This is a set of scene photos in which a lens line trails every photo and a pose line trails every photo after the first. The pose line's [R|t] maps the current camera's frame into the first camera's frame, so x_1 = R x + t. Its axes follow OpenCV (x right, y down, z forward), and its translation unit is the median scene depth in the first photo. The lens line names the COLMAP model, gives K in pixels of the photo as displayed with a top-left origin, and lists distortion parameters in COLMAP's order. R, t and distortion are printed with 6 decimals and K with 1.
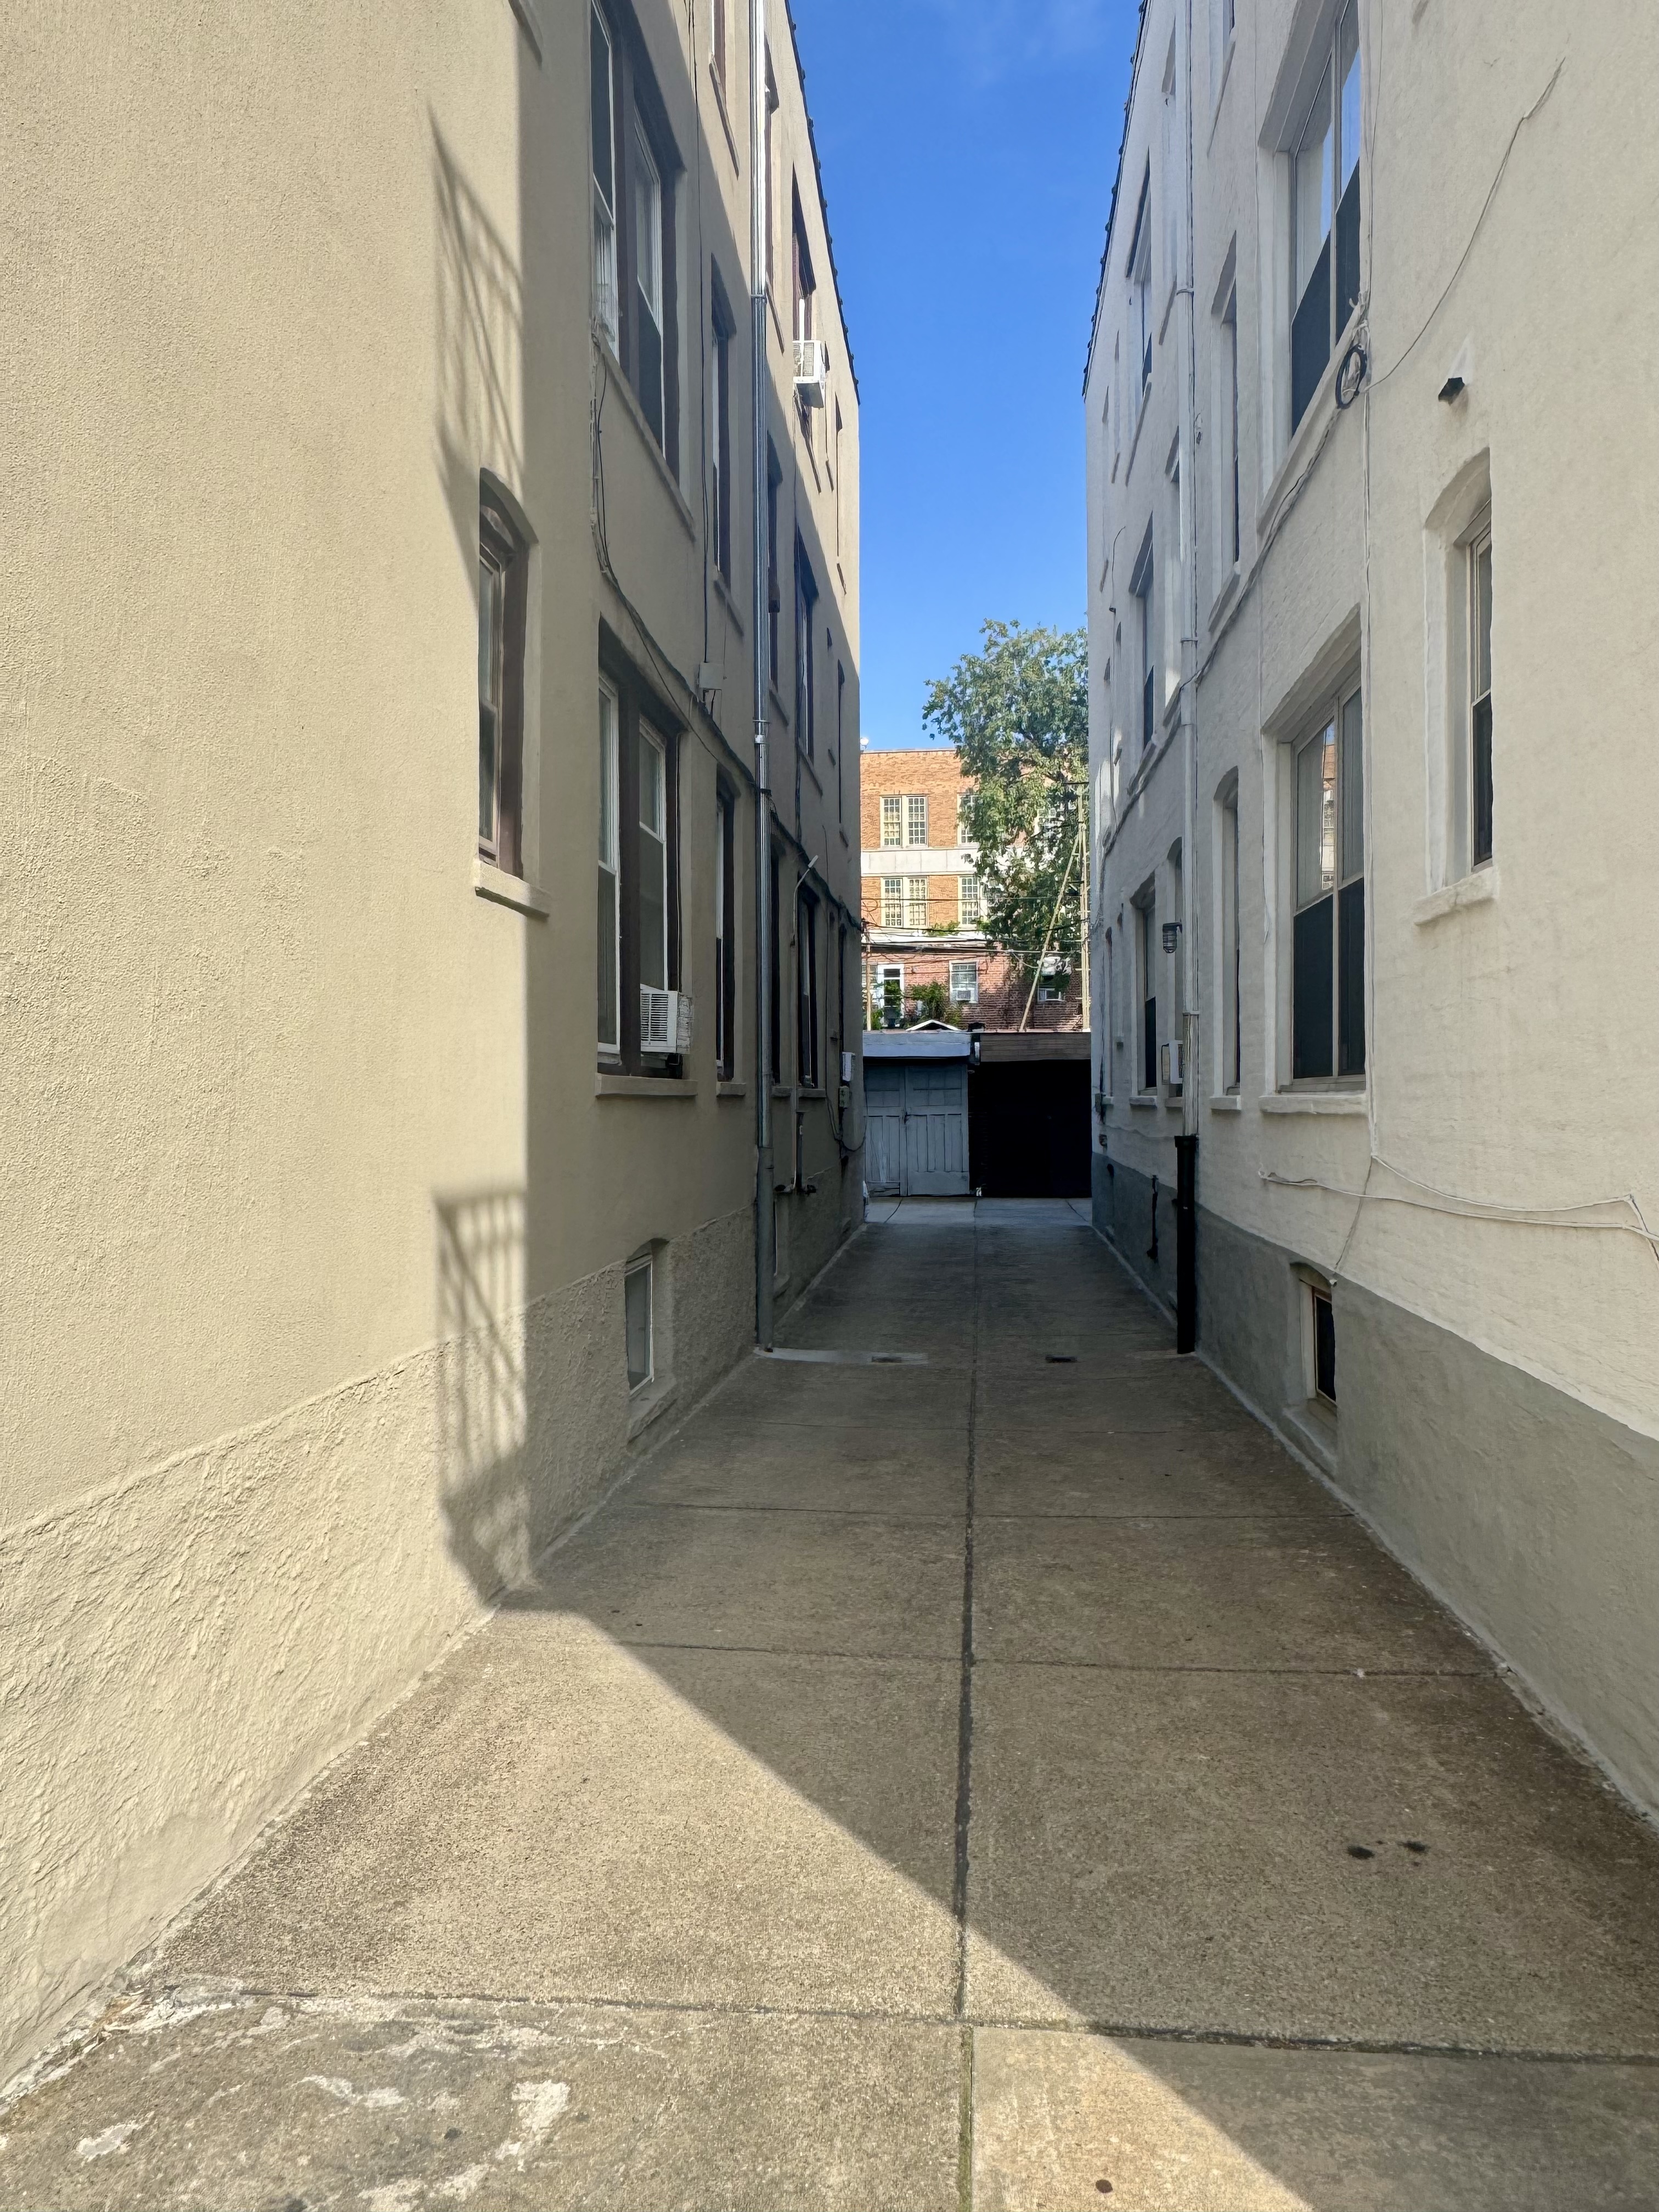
lens RADIAL K [[1446.3, 0, 839.8], [0, 1446.3, 1099.3], [0, 0, 1]] dist [-0.000310, 0.000557]
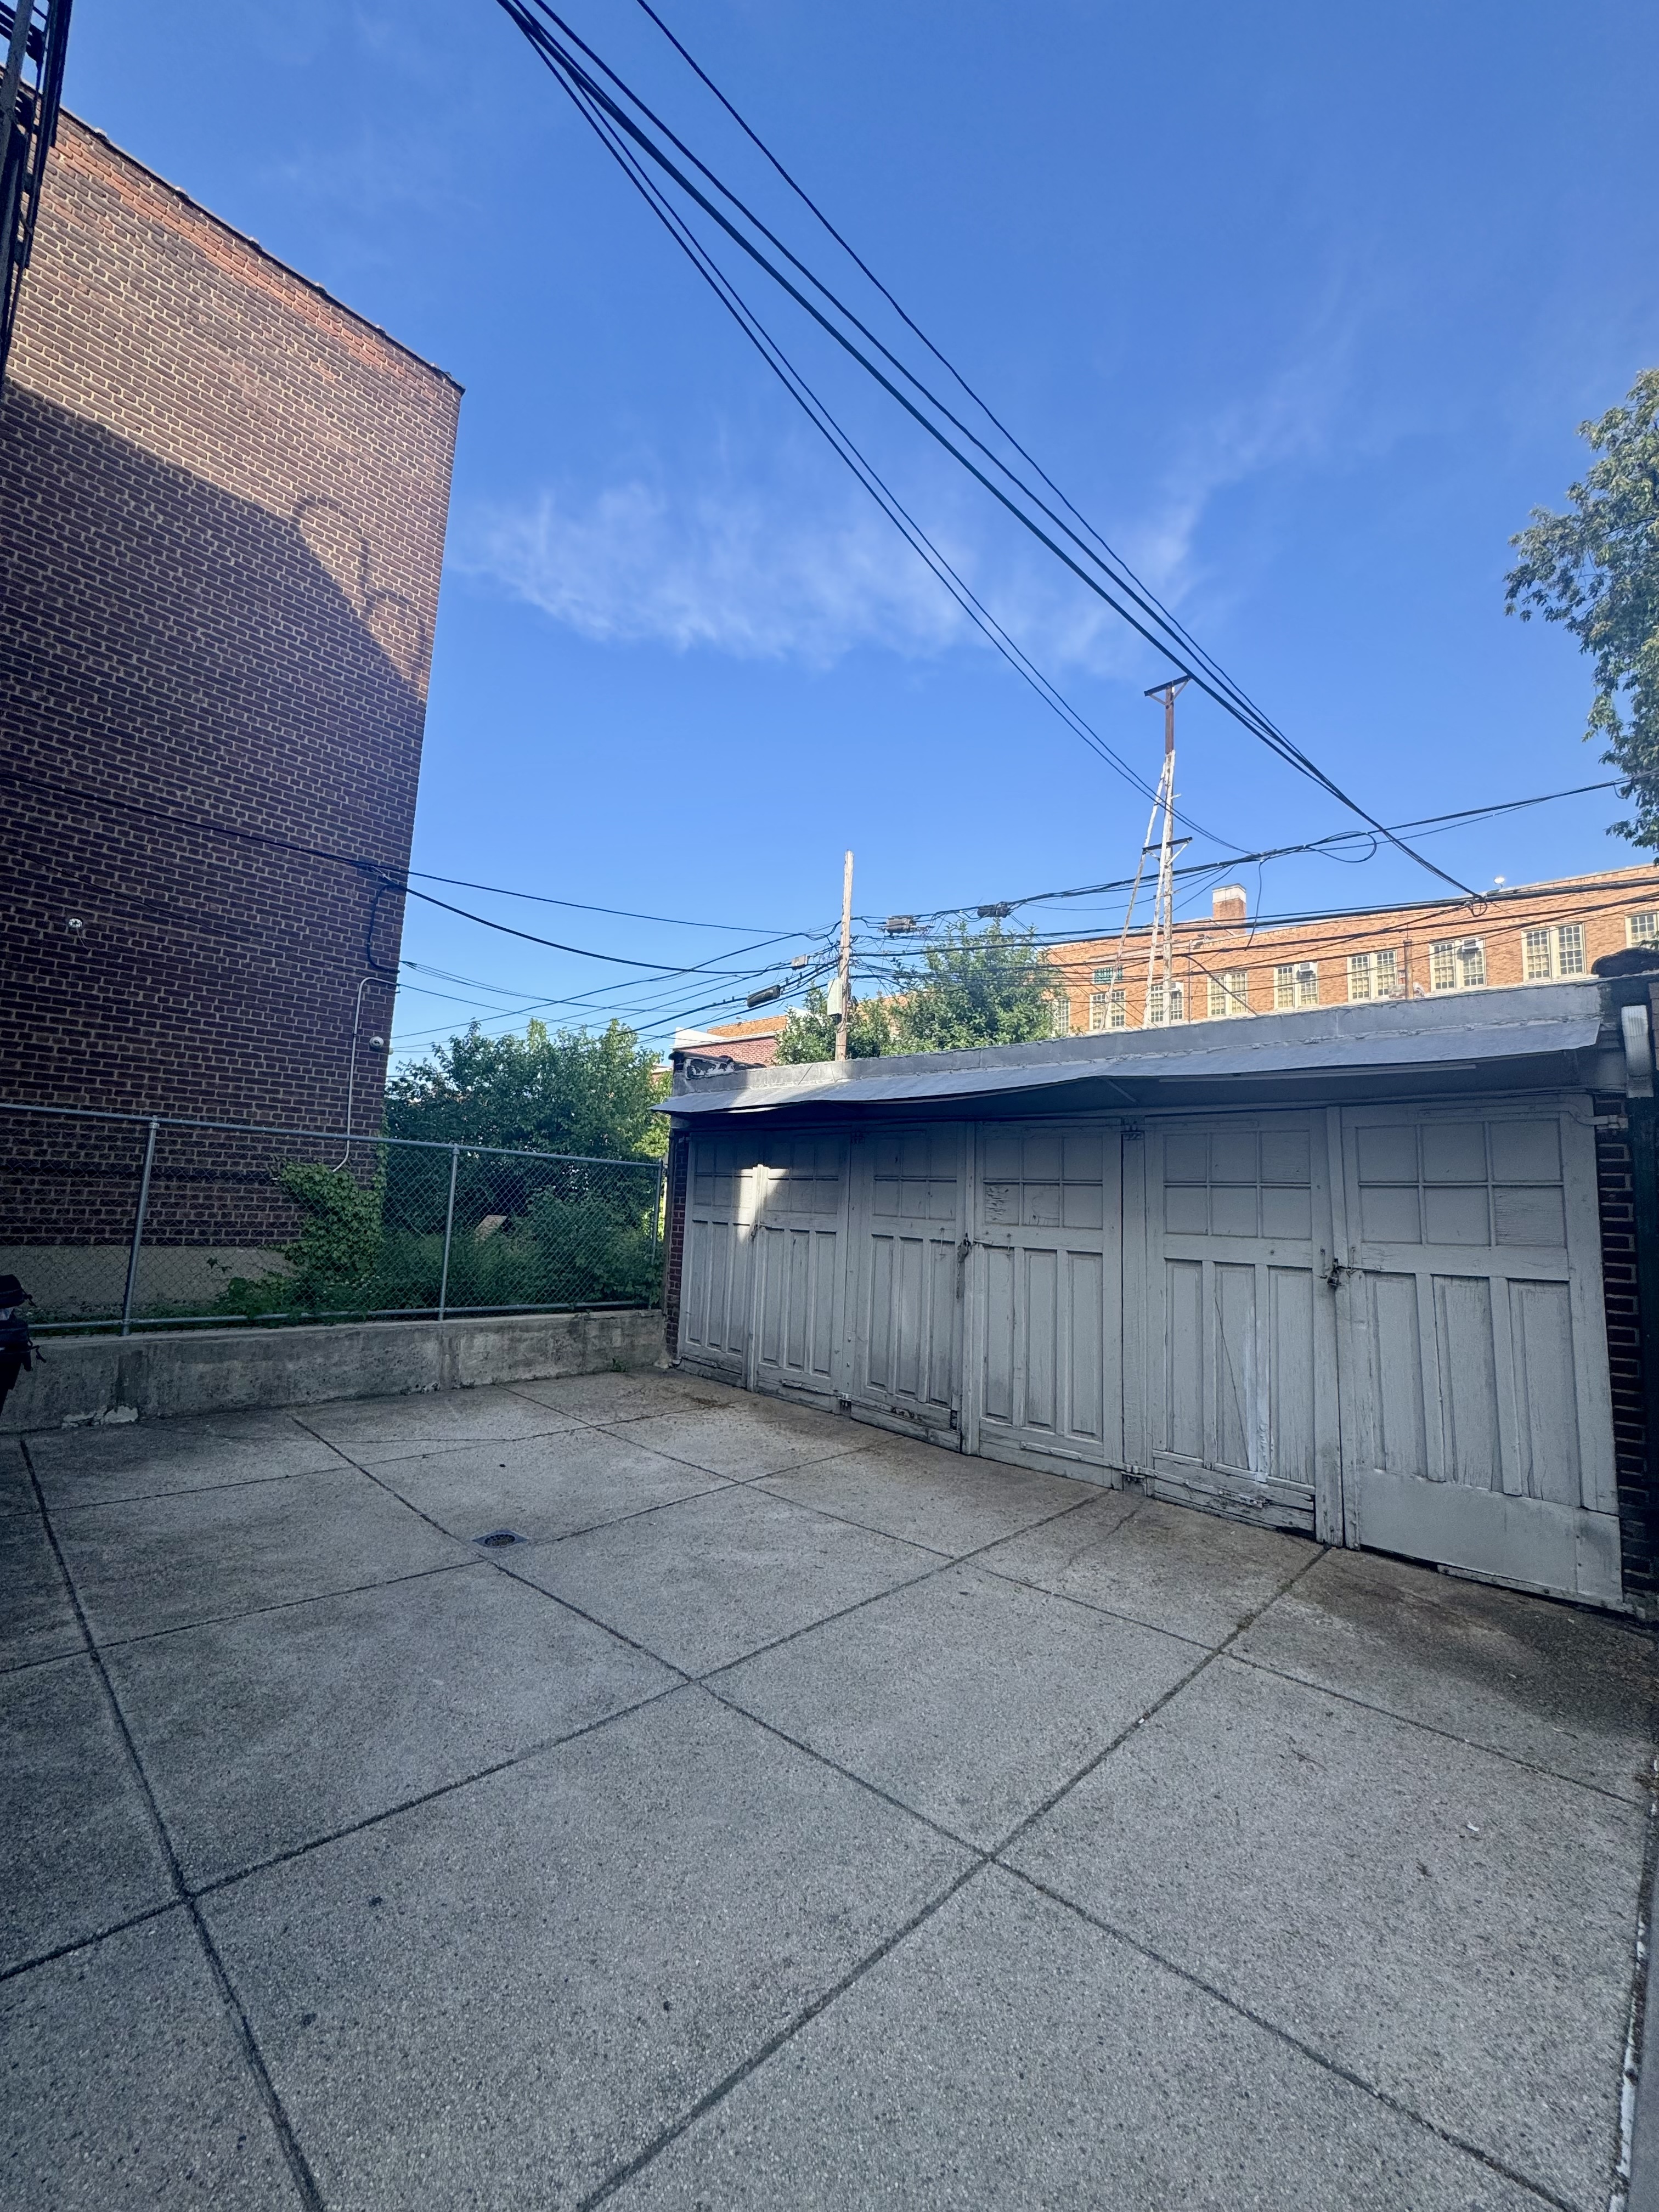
lens RADIAL K [[882.7, 0, 833.9], [0, 882.7, 1100.3], [0, 0, 1]] dist [0.000374, 0.000187]
pose [[0.787967, -0.030556, -0.614959, 0.112083], [-0.052895, 0.991716, -0.117052, 0.004580], [0.613442, 0.124762, 0.779823, 1.123791]]
